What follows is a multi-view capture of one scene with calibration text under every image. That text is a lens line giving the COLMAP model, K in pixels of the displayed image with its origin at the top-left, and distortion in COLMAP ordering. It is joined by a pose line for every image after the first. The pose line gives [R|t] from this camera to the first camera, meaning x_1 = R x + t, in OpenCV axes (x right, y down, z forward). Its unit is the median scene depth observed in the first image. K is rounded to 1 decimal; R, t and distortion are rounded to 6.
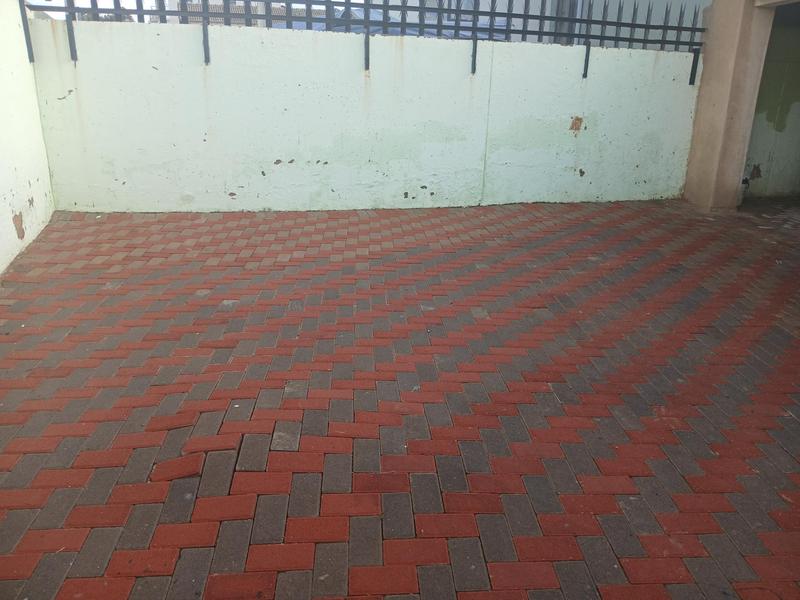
lens RADIAL K [[609.3, 0, 400.0], [0, 609.3, 300.0], [0, 0, 1]] dist [-0.040593, 0.001015]
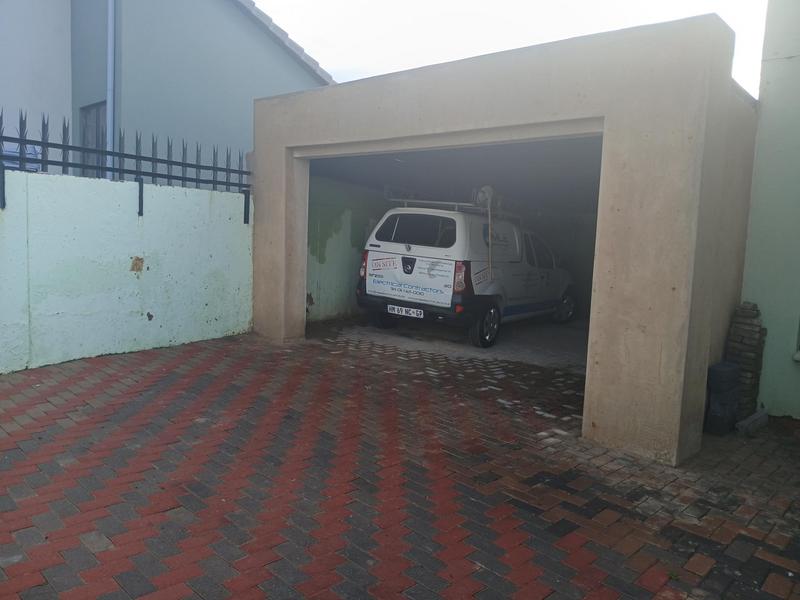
lens RADIAL K [[609.3, 0, 400.0], [0, 609.3, 300.0], [0, 0, 1]] dist [-0.040593, 0.001015]
pose [[0.736416, -0.065167, 0.673383, -0.031560], [0.198453, 0.972371, -0.122927, -0.050869], [-0.646767, 0.224160, 0.729002, 0.100726]]
